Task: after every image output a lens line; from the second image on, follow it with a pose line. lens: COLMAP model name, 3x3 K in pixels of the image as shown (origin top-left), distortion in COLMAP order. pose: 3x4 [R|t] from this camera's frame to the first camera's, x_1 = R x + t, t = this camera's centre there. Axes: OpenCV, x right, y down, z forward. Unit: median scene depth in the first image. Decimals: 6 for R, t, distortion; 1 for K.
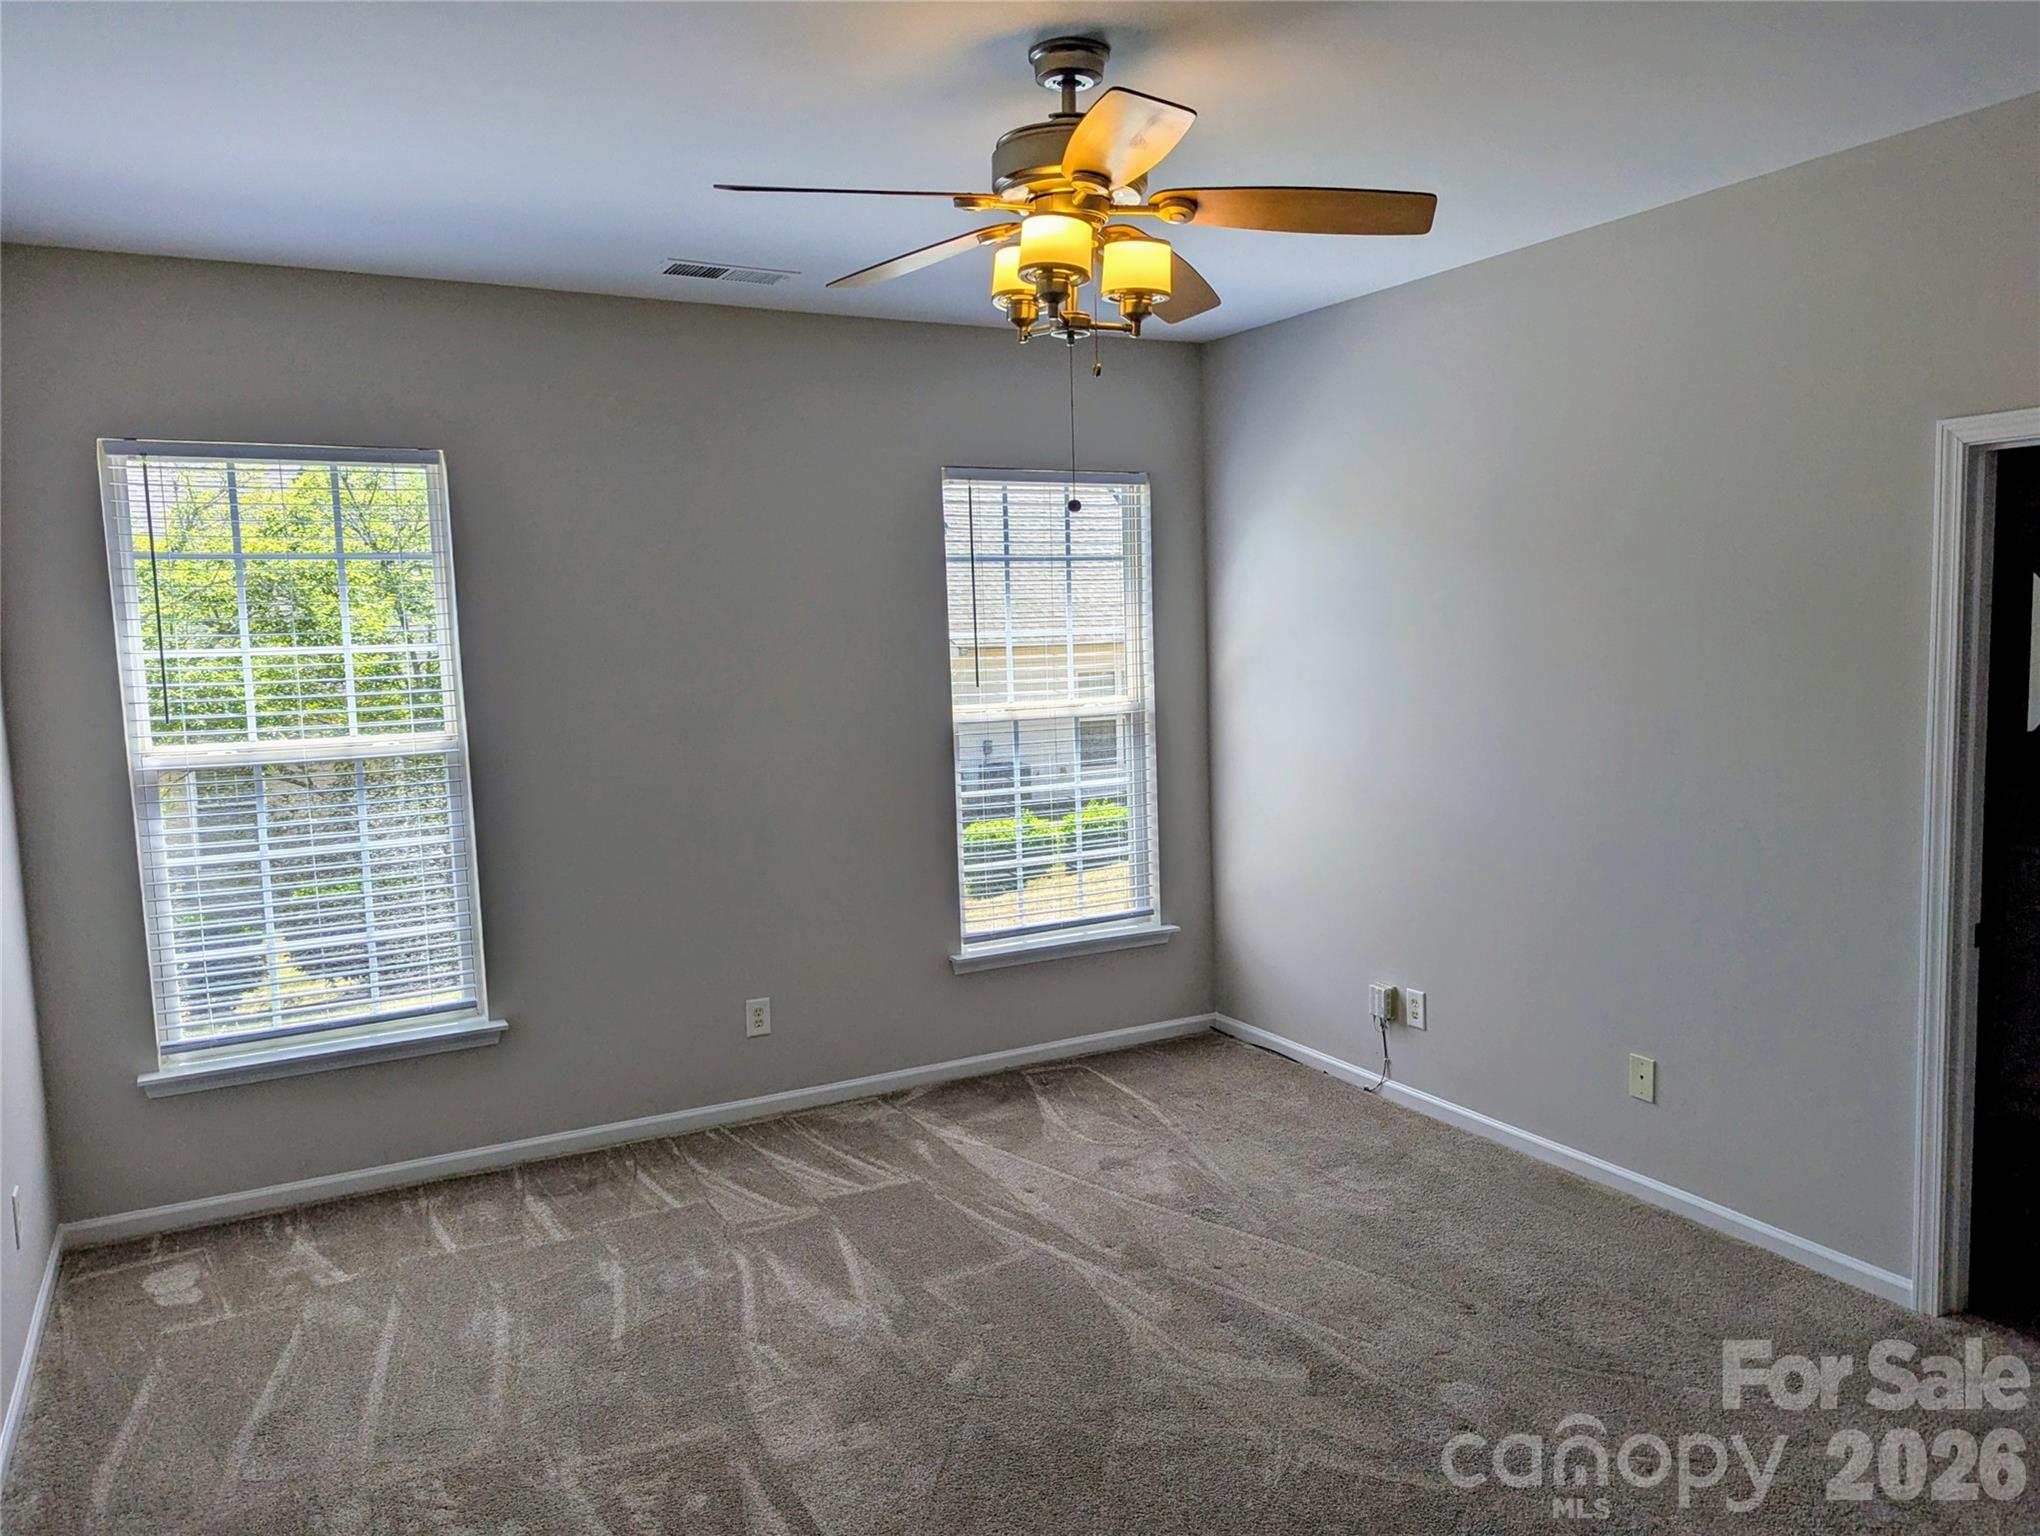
lens RADIAL K [[1446.0, 0, 1031.0], [0, 1446.0, 769.7], [0, 0, 1]] dist [0.059738, -0.054398]
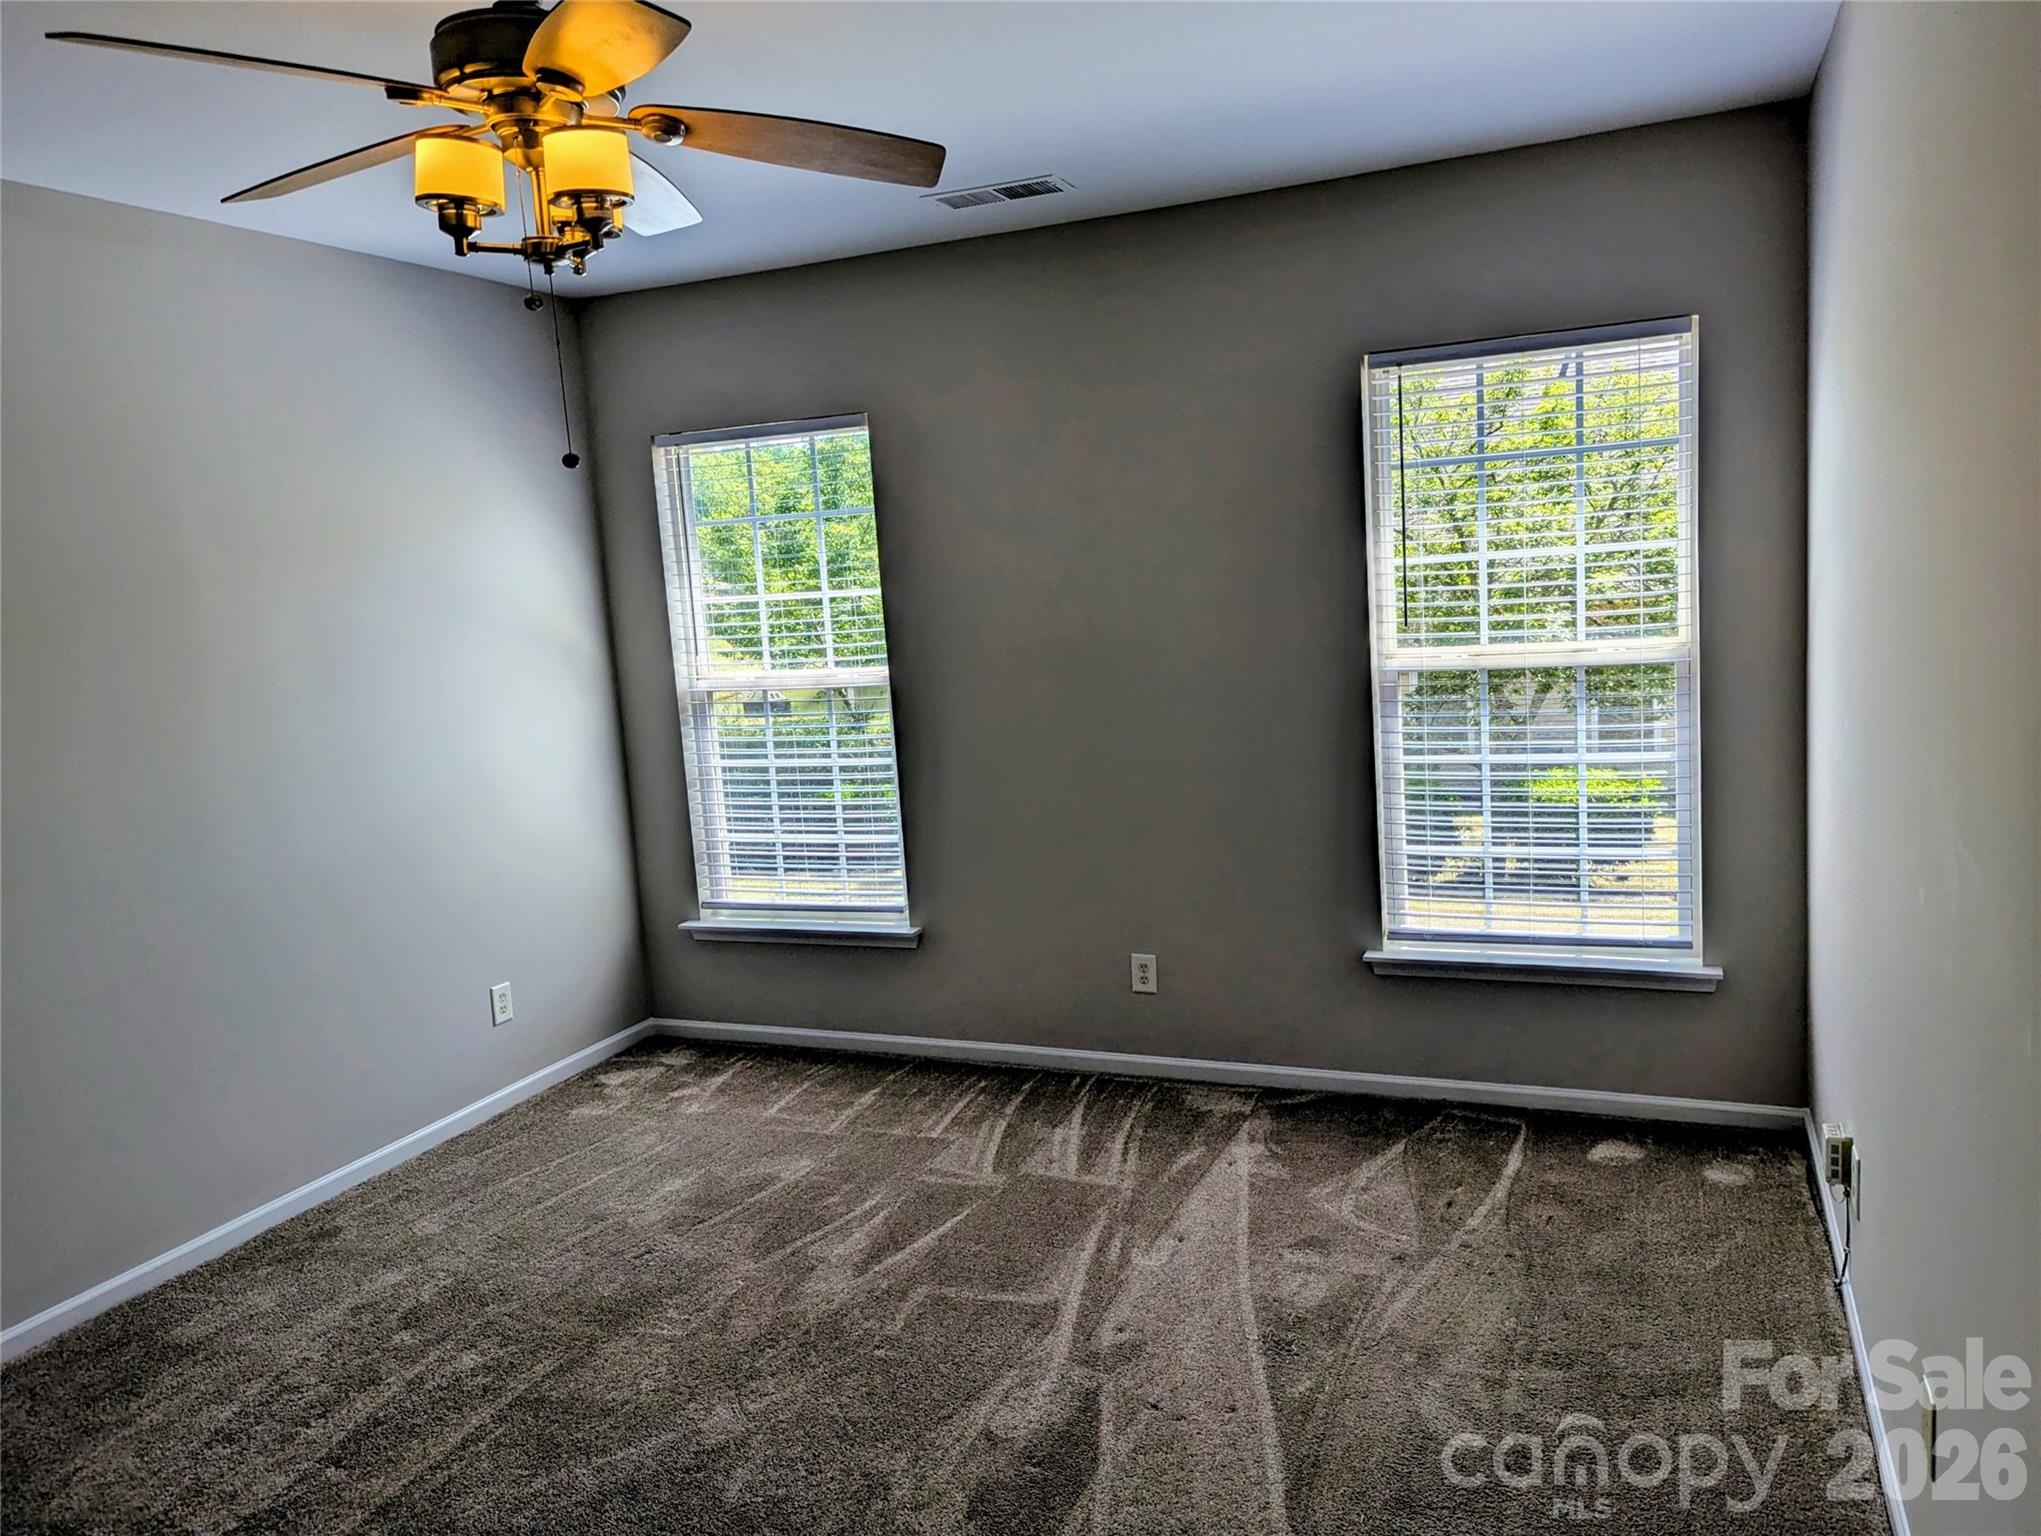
lens RADIAL K [[1456.2, 0, 1029.6], [0, 1456.2, 774.3], [0, 0, 1]] dist [0.060837, -0.049800]
pose [[0.631726, 0.097586, -0.769025, 0.539211], [-0.030439, 0.994402, 0.101181, -0.060609], [0.774594, -0.040510, 0.631160, 0.376110]]
